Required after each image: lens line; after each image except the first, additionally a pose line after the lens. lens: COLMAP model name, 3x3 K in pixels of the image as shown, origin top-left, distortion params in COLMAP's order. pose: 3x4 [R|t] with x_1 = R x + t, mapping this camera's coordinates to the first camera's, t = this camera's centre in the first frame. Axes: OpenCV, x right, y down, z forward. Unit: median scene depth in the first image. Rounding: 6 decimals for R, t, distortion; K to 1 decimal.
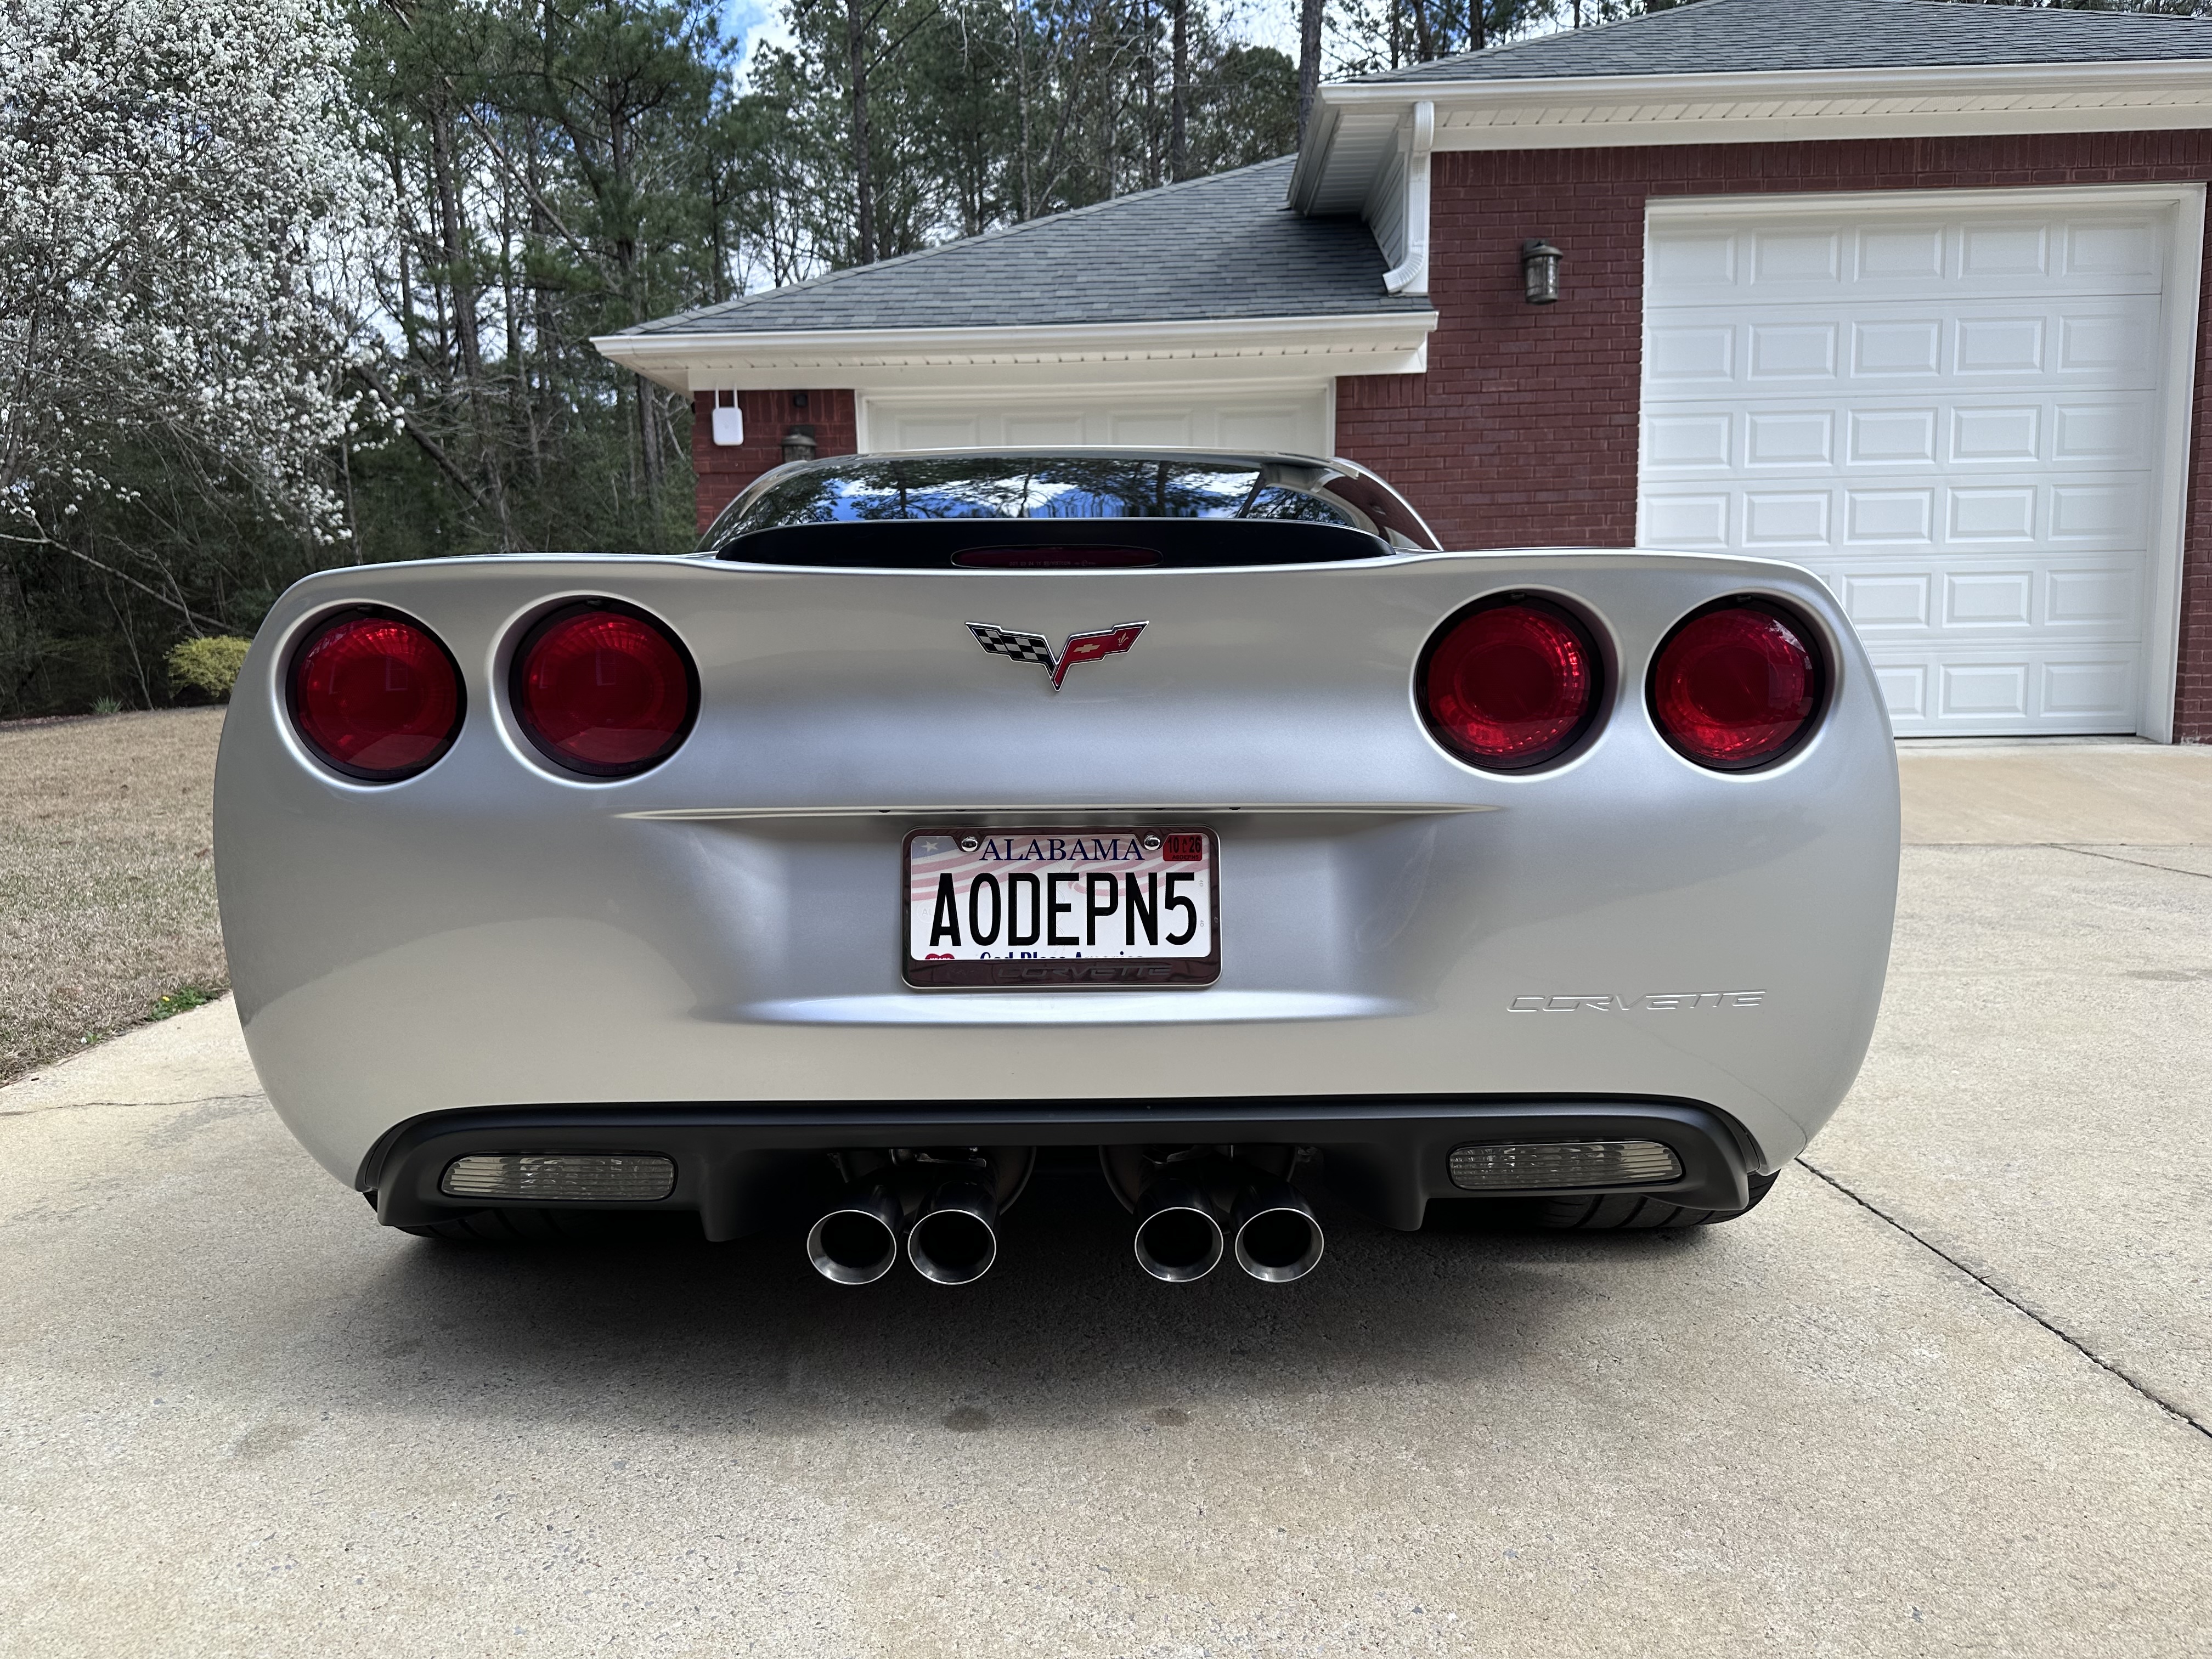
lens RADIAL K [[1541.0, 0, 1096.7], [0, 1541.0, 827.5], [0, 0, 1]] dist [0.074404, -0.100760]
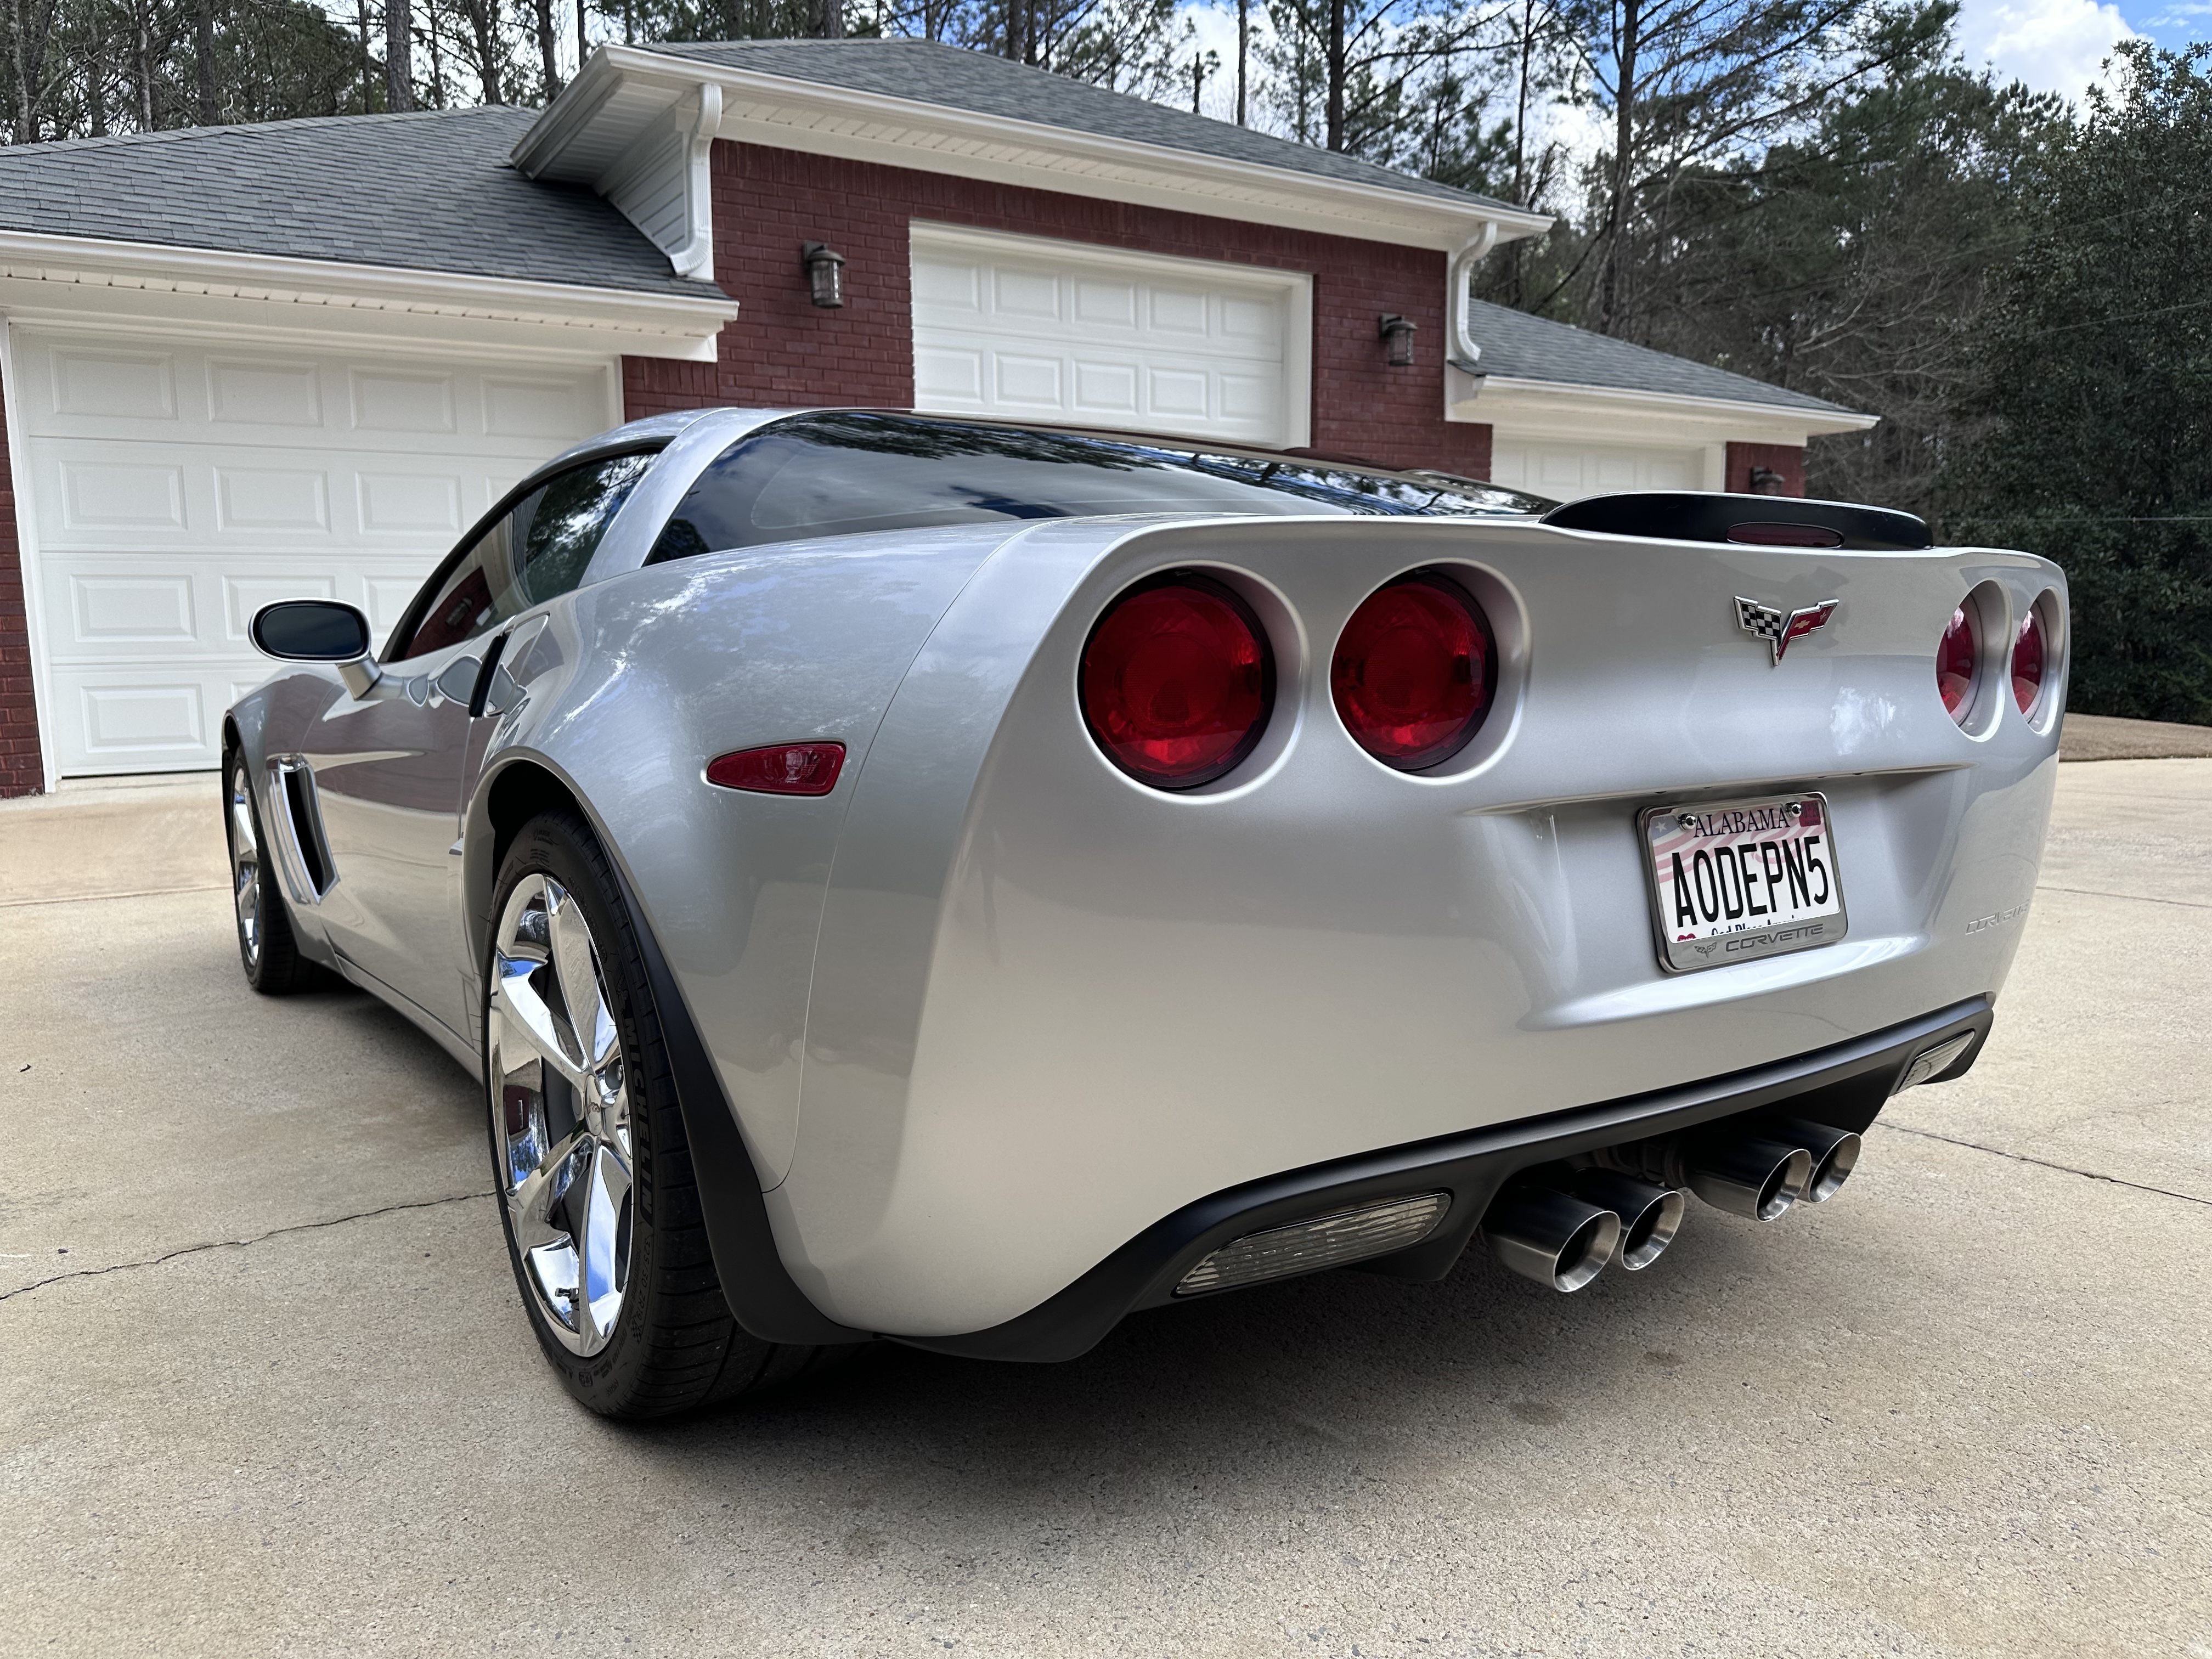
lens RADIAL K [[1530.2, 0, 1103.3], [0, 1530.2, 859.1], [0, 0, 1]] dist [0.043541, -0.069041]
pose [[0.831993, -0.072402, 0.550042, -0.785751], [0.061013, 0.997375, 0.038996, -0.022294], [-0.551421, 0.001115, 0.834226, 0.322893]]
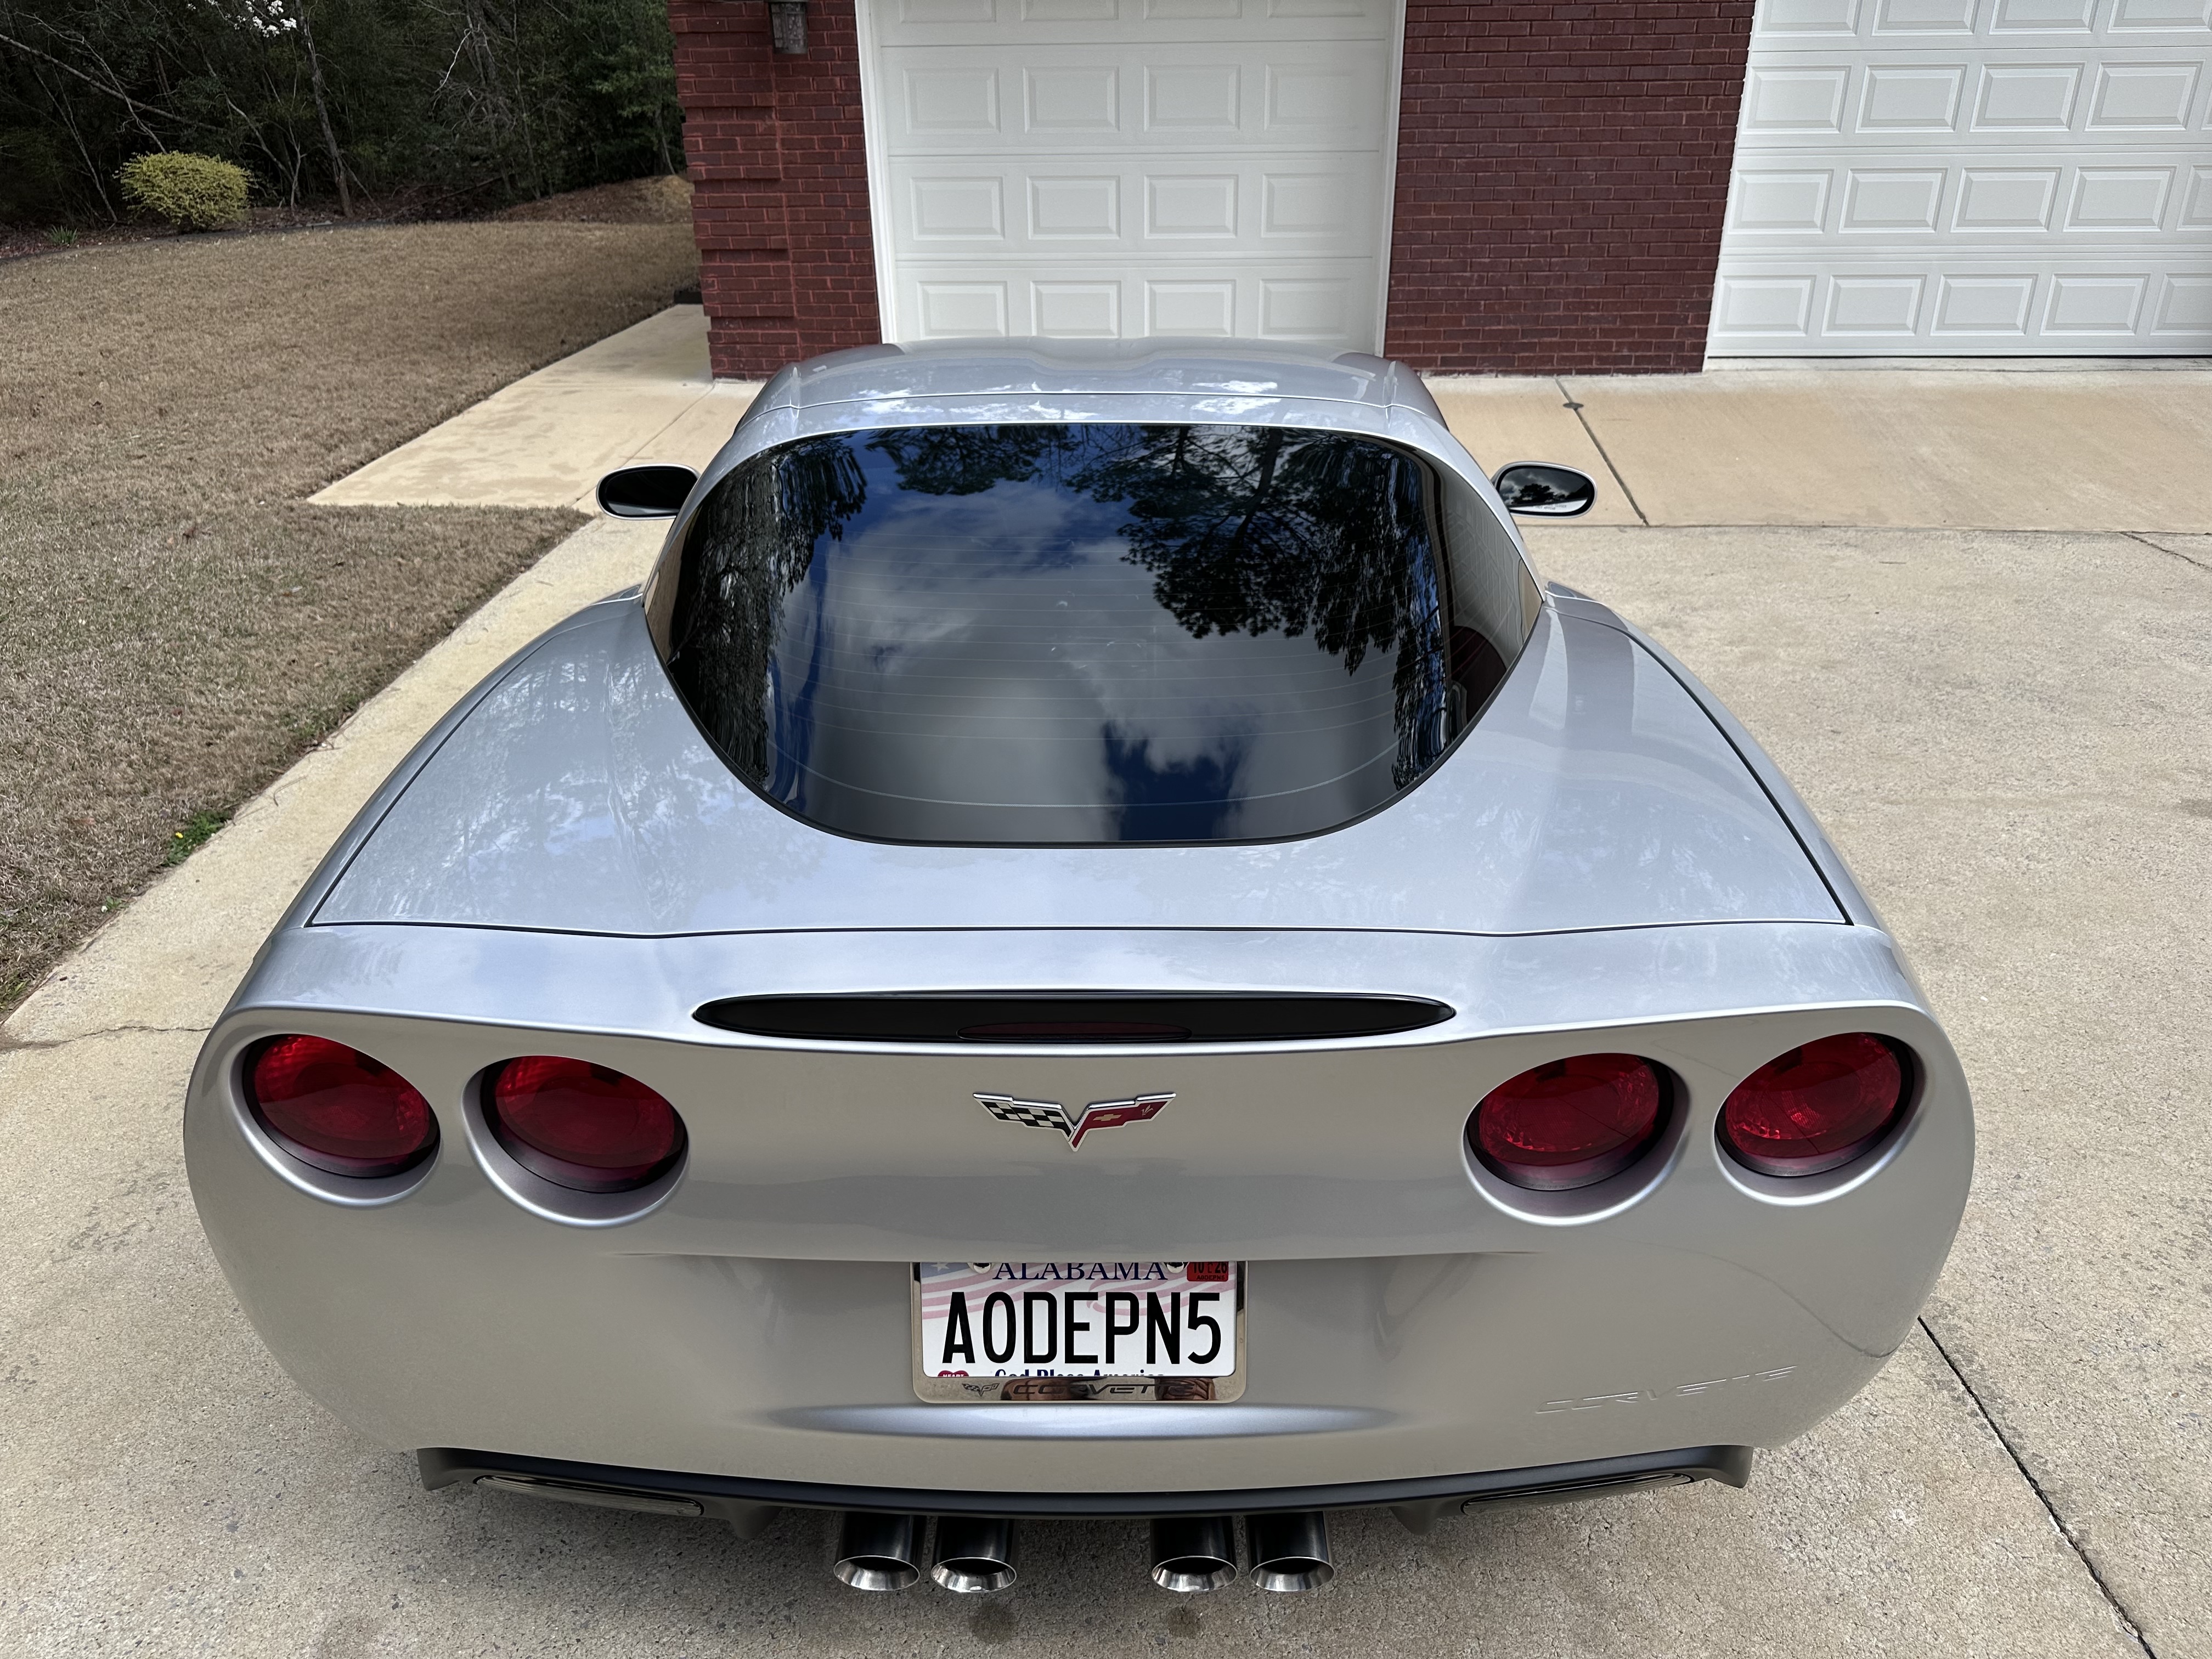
lens RADIAL K [[1572.7, 0, 1106.0], [0, 1572.7, 829.5], [0, 0, 1]] dist [-0.008102, -0.000313]
pose [[0.999903, 0.010154, -0.009527, -0.000208], [-0.006696, 0.950608, 0.310321, -0.454047], [0.012207, -0.310227, 0.950584, 0.142291]]
